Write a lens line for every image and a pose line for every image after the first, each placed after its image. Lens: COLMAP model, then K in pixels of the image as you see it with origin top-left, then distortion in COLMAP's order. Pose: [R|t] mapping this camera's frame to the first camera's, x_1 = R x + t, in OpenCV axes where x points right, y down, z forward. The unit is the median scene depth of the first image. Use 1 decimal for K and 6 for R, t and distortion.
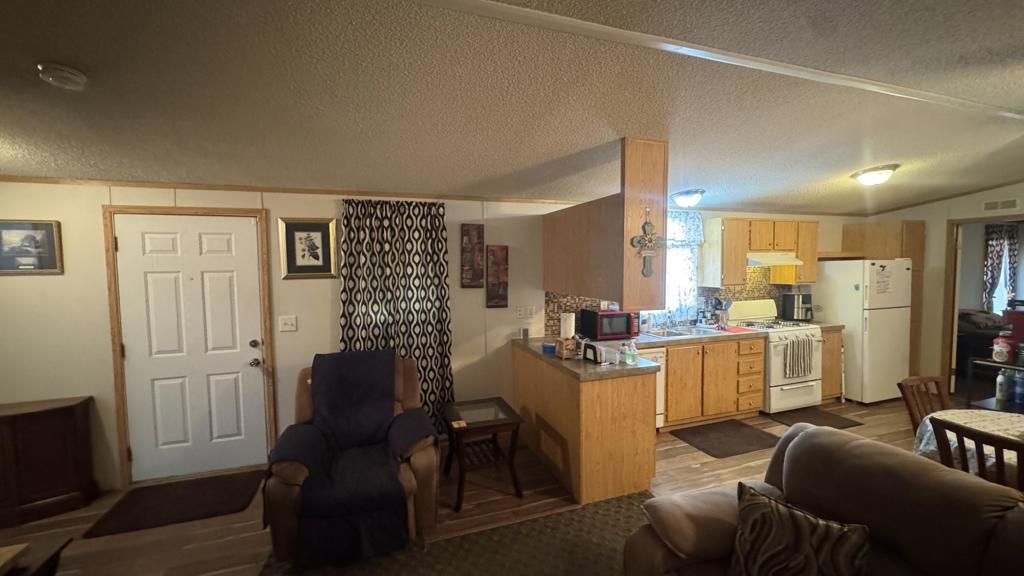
lens RADIAL K [[409.1, 0, 512.0], [0, 409.1, 288.0], [0, 0, 1]] dist [-0.000188, -0.000363]
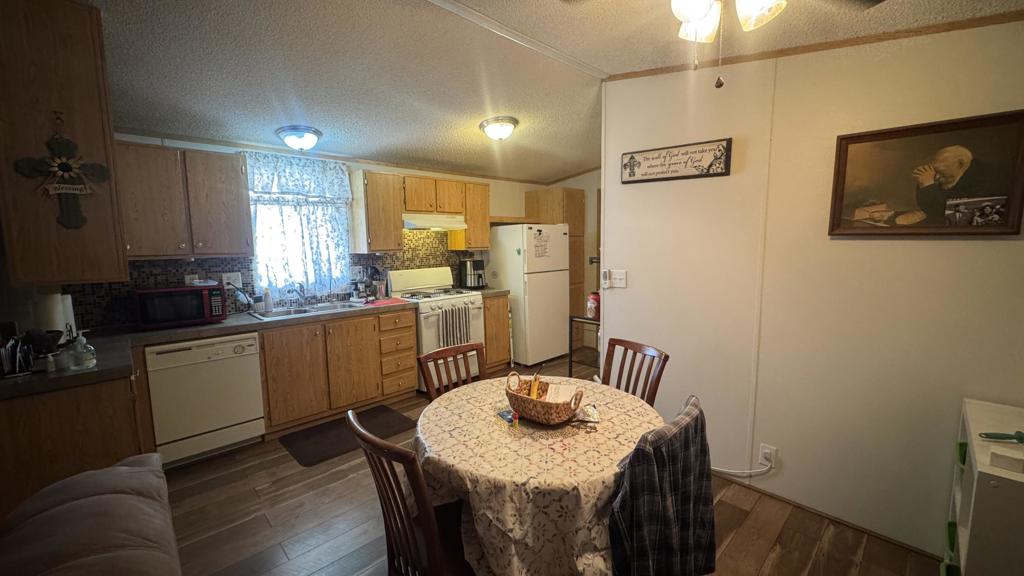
lens RADIAL K [[409.1, 0, 512.0], [0, 409.1, 288.0], [0, 0, 1]] dist [-0.000188, -0.000363]
pose [[0.907225, -0.049858, 0.417681, 0.414640], [0.027400, 0.997846, 0.059599, 0.027056], [-0.419753, -0.042625, 0.906637, 0.100793]]
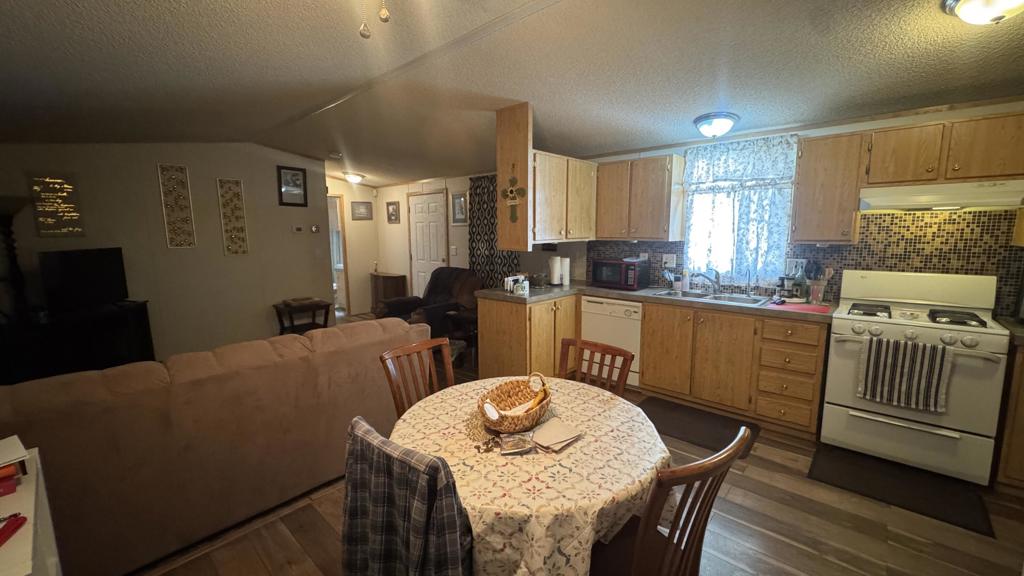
lens RADIAL K [[409.1, 0, 512.0], [0, 409.1, 288.0], [0, 0, 1]] dist [-0.000188, -0.000363]
pose [[0.484128, 0.131197, -0.865105, 0.869684], [-0.048435, 0.991197, 0.123214, 0.010033], [0.873655, -0.017751, 0.486221, 0.250701]]
